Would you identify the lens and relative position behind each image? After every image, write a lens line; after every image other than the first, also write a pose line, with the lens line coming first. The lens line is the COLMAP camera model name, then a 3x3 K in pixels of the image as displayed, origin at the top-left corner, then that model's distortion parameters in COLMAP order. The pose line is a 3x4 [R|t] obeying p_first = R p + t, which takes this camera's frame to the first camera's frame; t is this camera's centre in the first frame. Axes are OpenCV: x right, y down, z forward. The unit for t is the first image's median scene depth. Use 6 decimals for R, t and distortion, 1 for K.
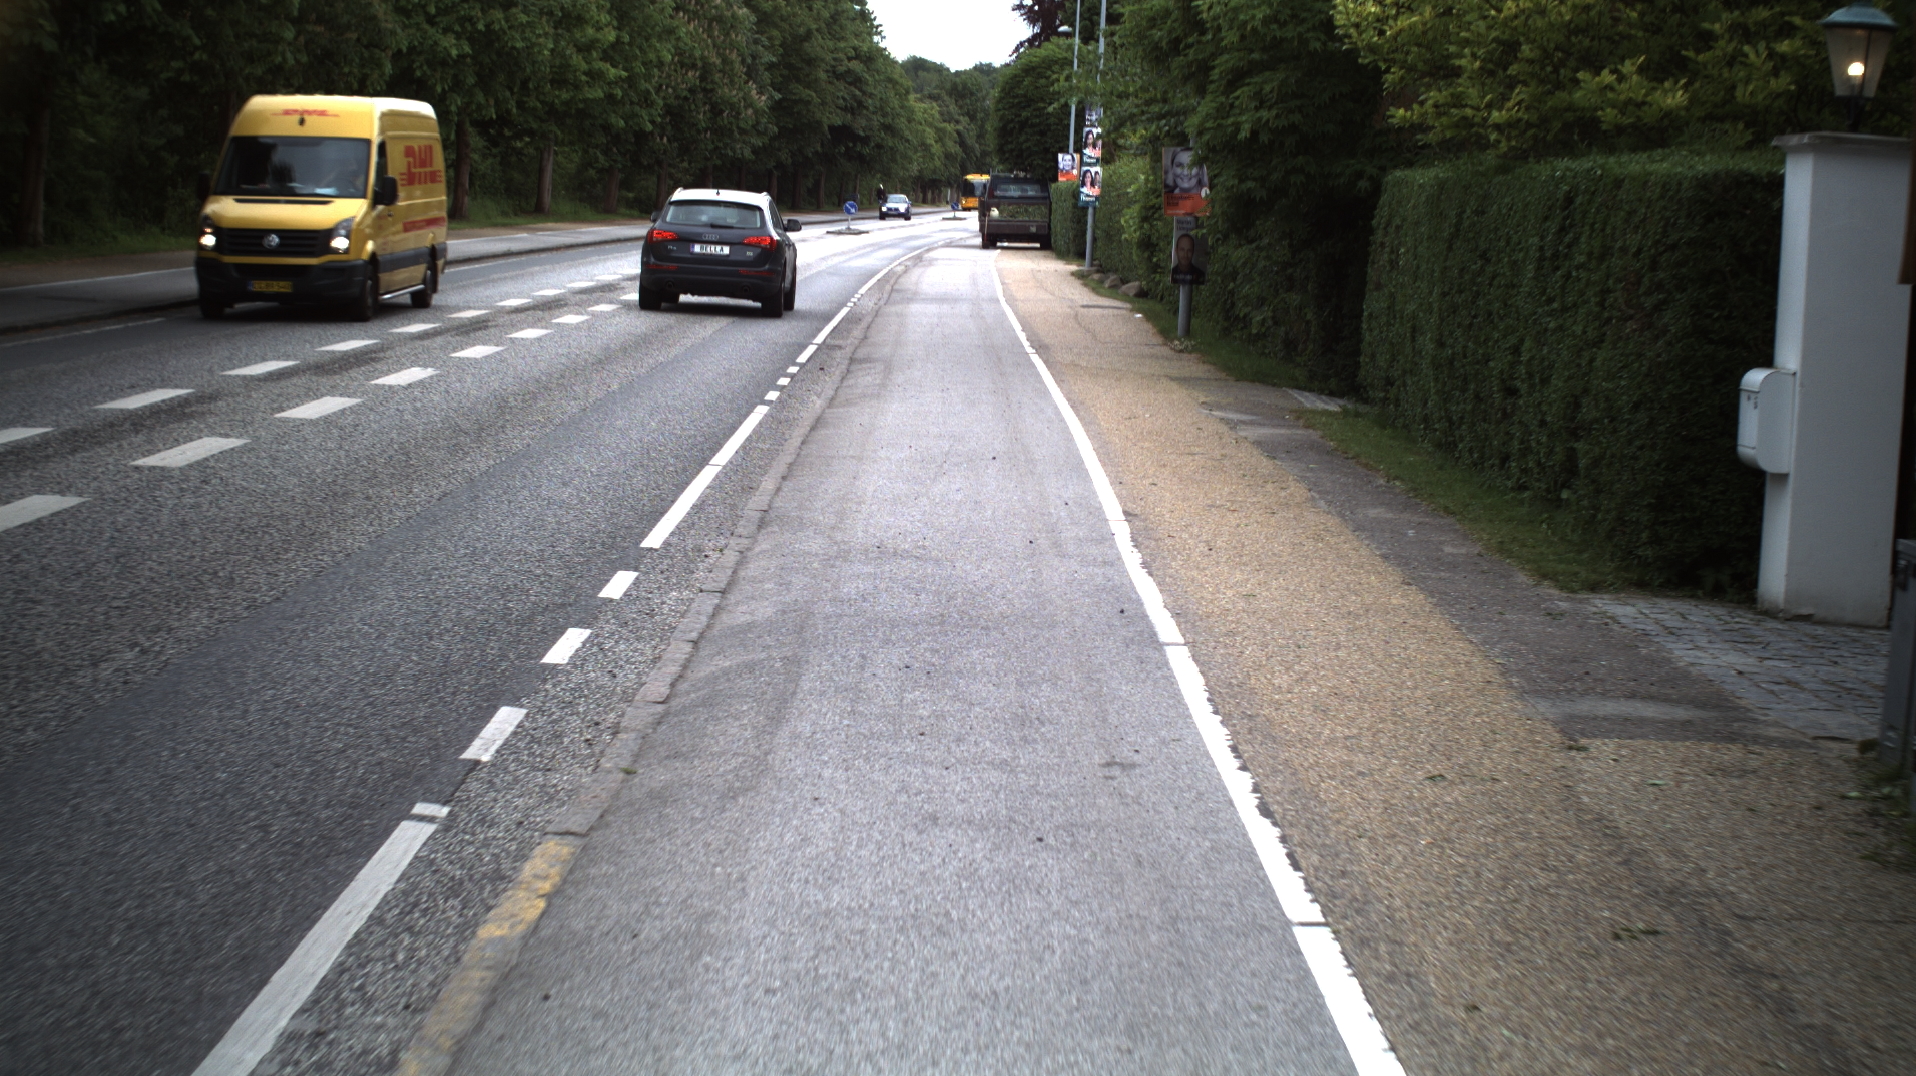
lens RADIAL K [[3622.6, 0, 958.0], [0, 3622.6, 538.0], [0, 0, 1]] dist [-0.289250, 0.490318]
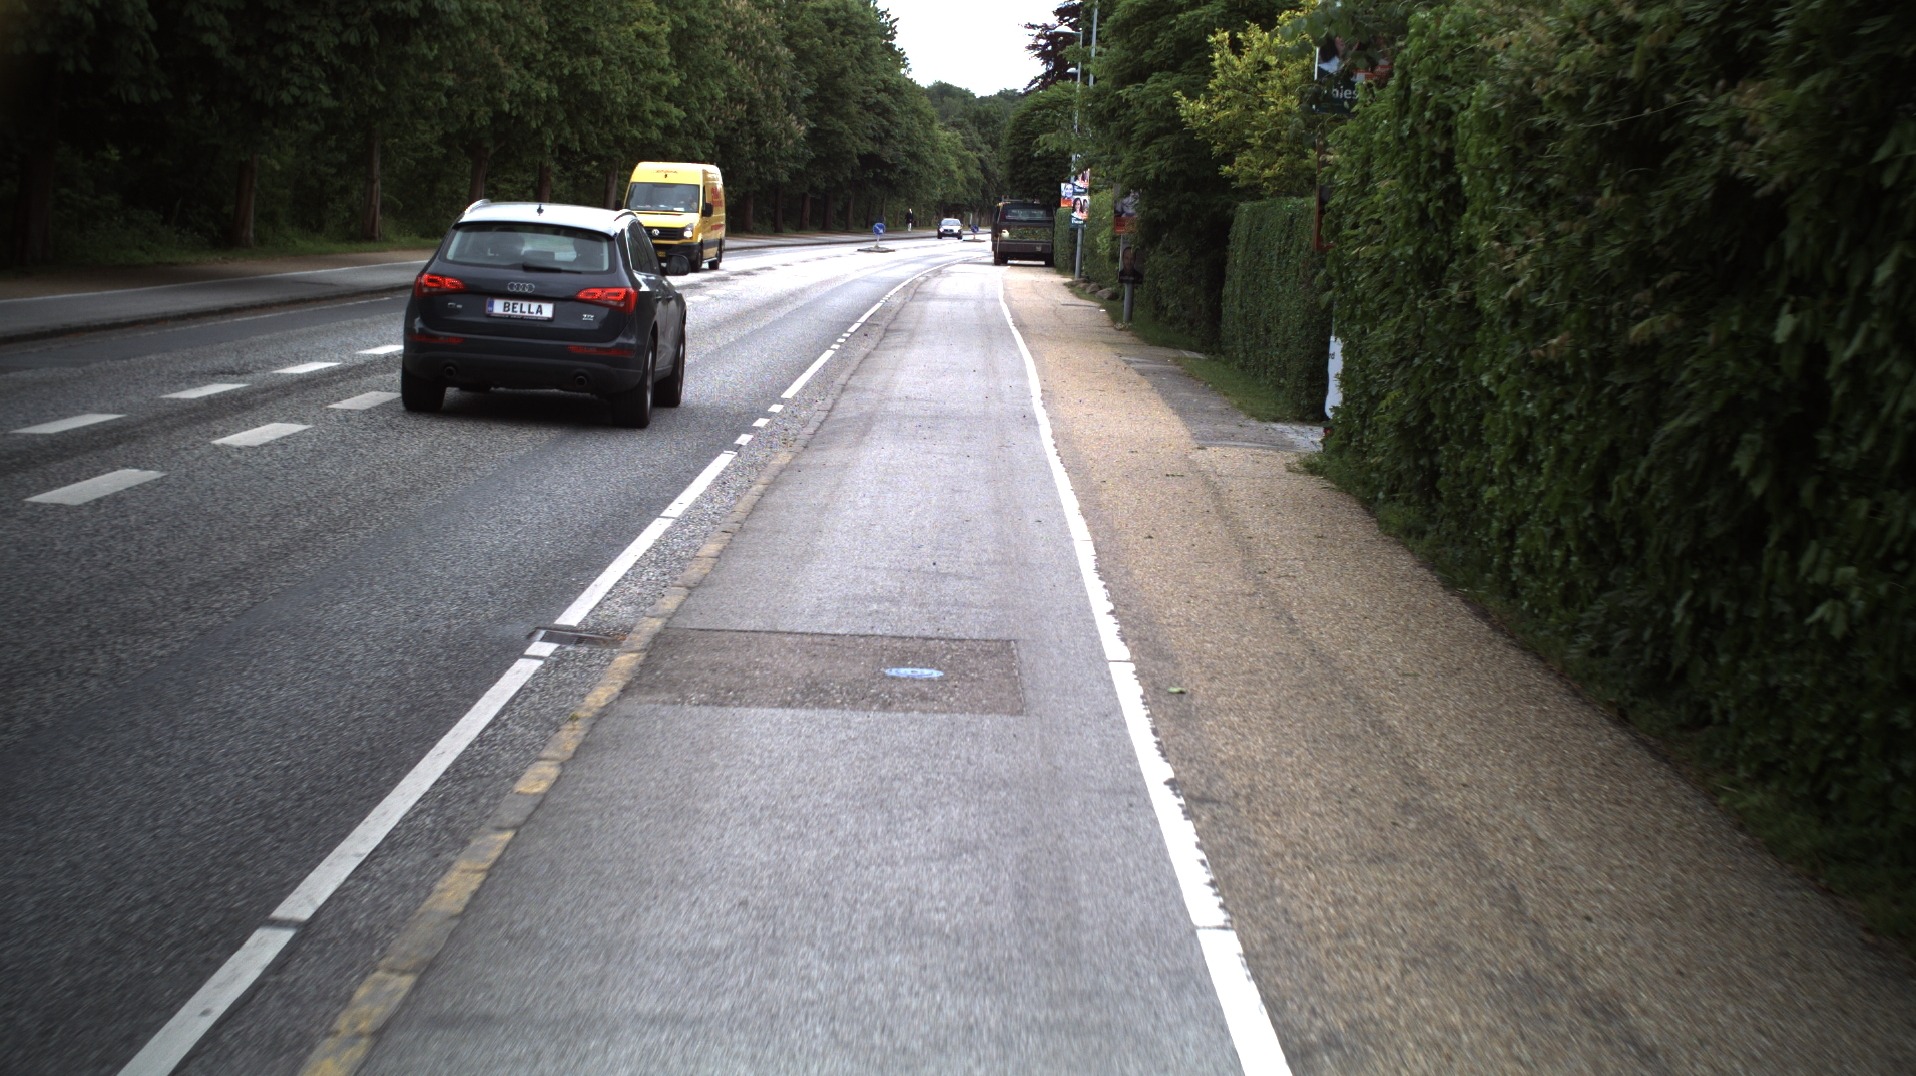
lens RADIAL K [[3622.6, 0, 958.0], [0, 3622.6, 538.0], [0, 0, 1]] dist [-0.289250, 0.490318]
pose [[0.999909, 0.012241, -0.005665, 0.005165], [-0.012279, 0.999902, -0.006661, 0.026876], [0.005583, 0.006730, 0.999962, -0.275388]]
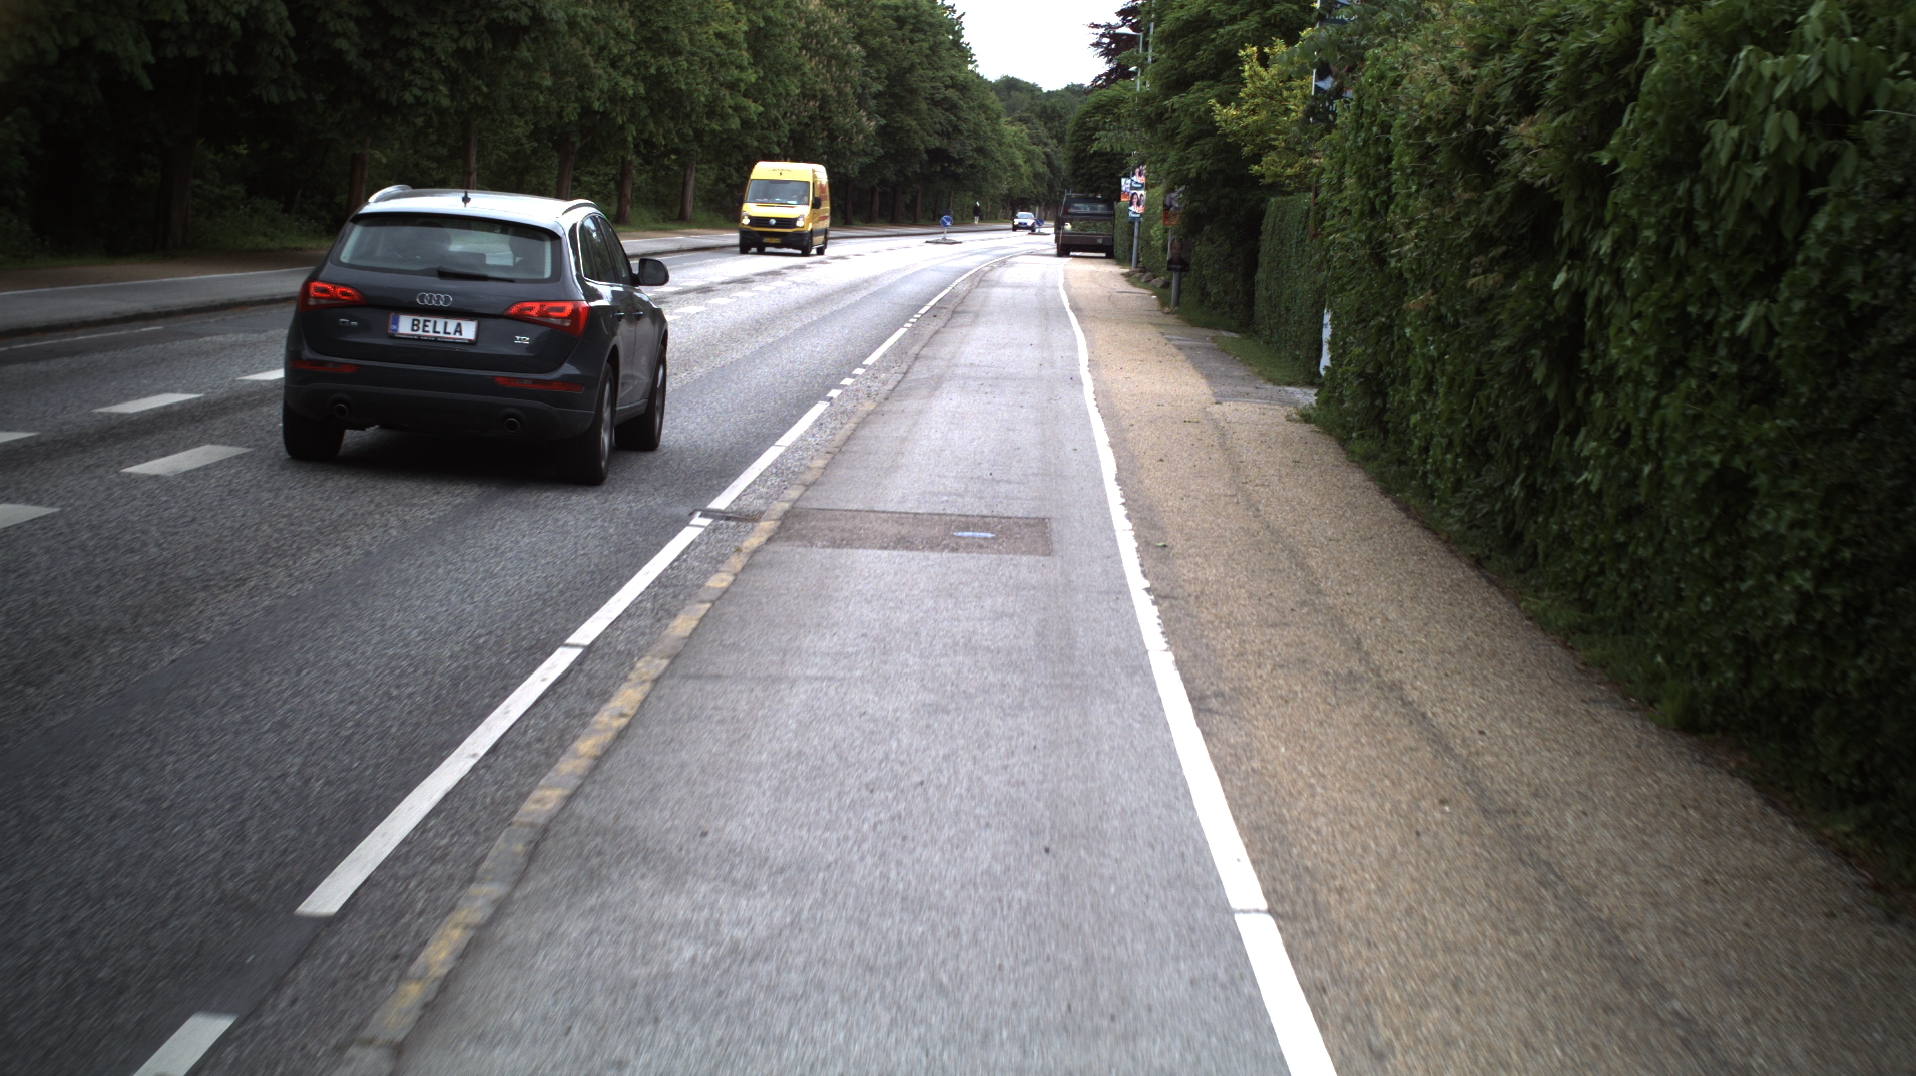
lens RADIAL K [[3622.6, 0, 958.0], [0, 3622.6, 538.0], [0, 0, 1]] dist [-0.289250, 0.490318]
pose [[0.999557, 0.018132, -0.023617, 0.007347], [-0.018247, 0.999823, -0.004662, 0.035947], [0.023528, 0.005091, 0.999710, -0.366330]]
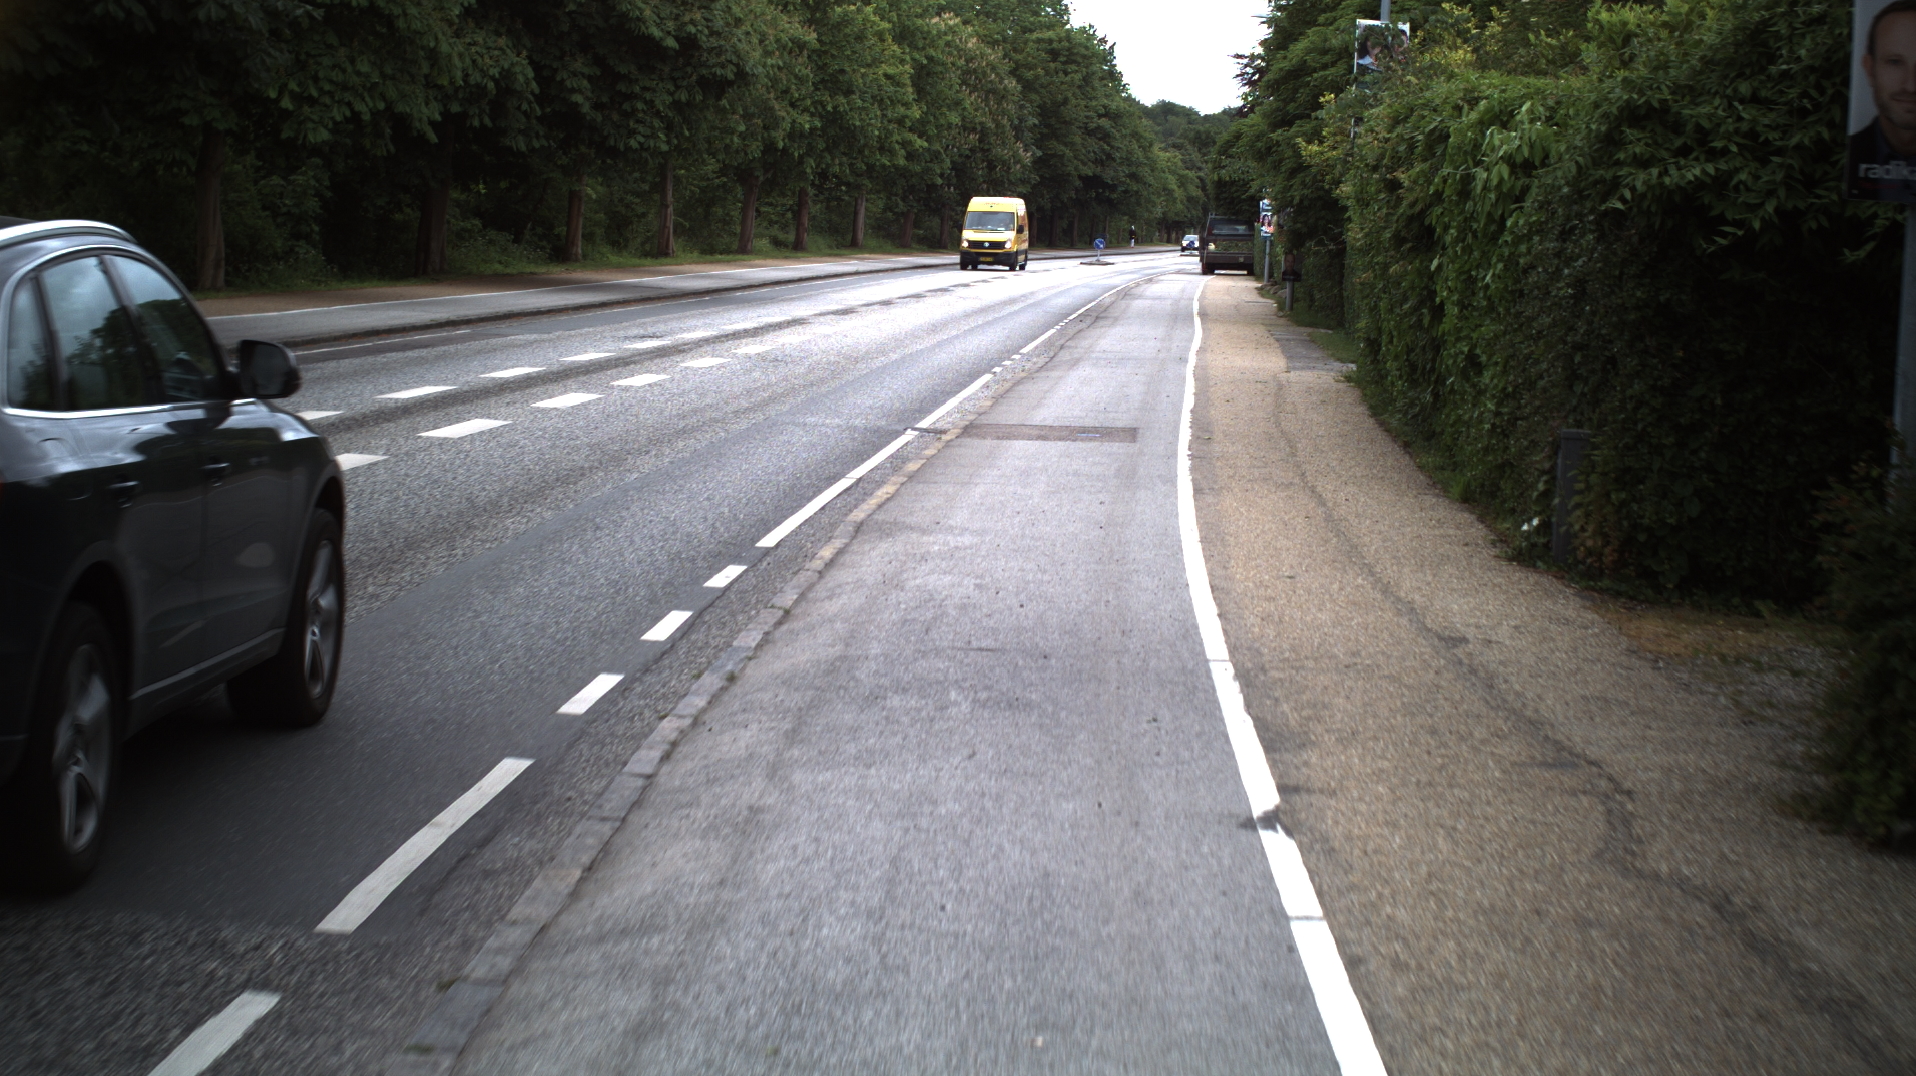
lens RADIAL K [[3622.6, 0, 958.0], [0, 3622.6, 538.0], [0, 0, 1]] dist [-0.289250, 0.490318]
pose [[0.997602, 0.004396, -0.069065, 0.017967], [-0.005184, 0.999924, -0.011223, 0.054307], [0.069010, 0.011554, 0.997549, -0.547506]]
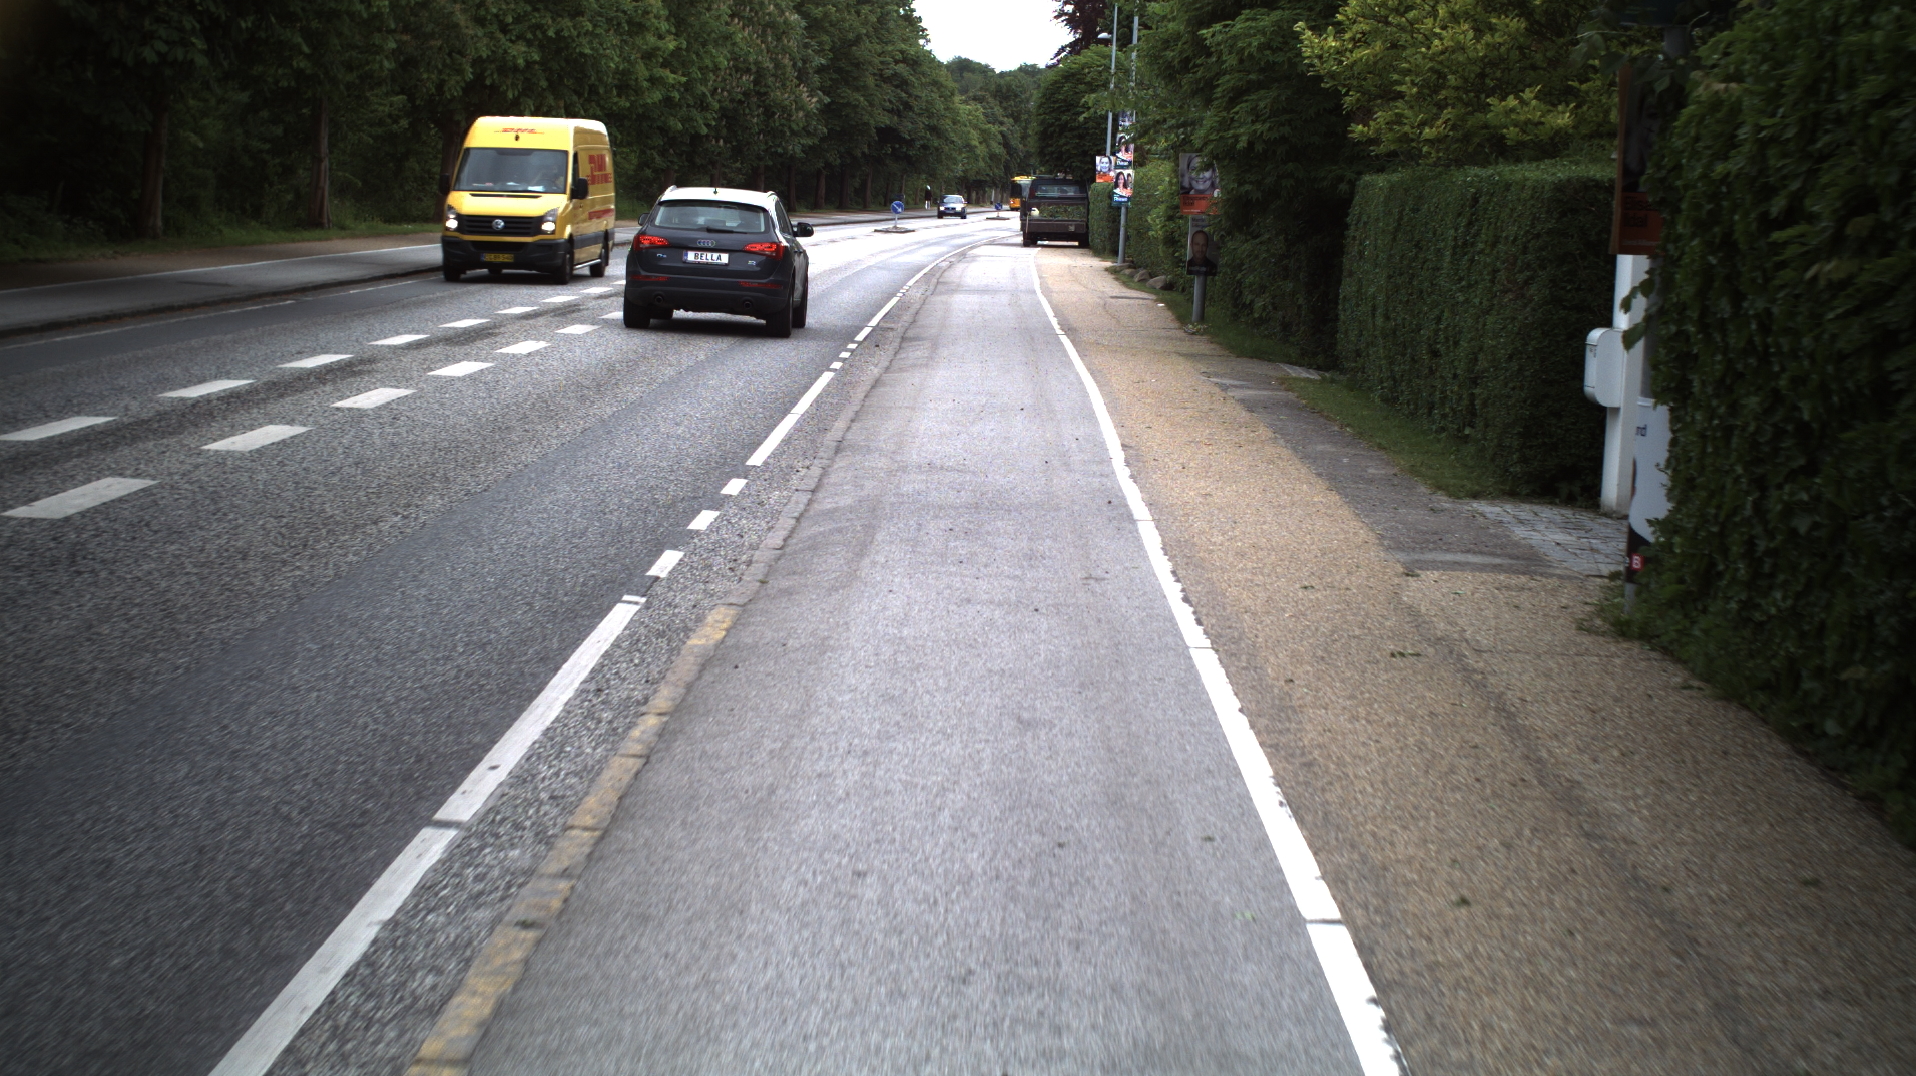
lens RADIAL K [[3622.6, 0, 958.0], [0, 3622.6, 538.0], [0, 0, 1]] dist [-0.289250, 0.490318]
pose [[0.999918, 0.004667, -0.011923, 0.001245], [-0.004669, 0.999989, -0.000085, 0.008801], [0.011922, 0.000141, 0.999929, -0.091512]]
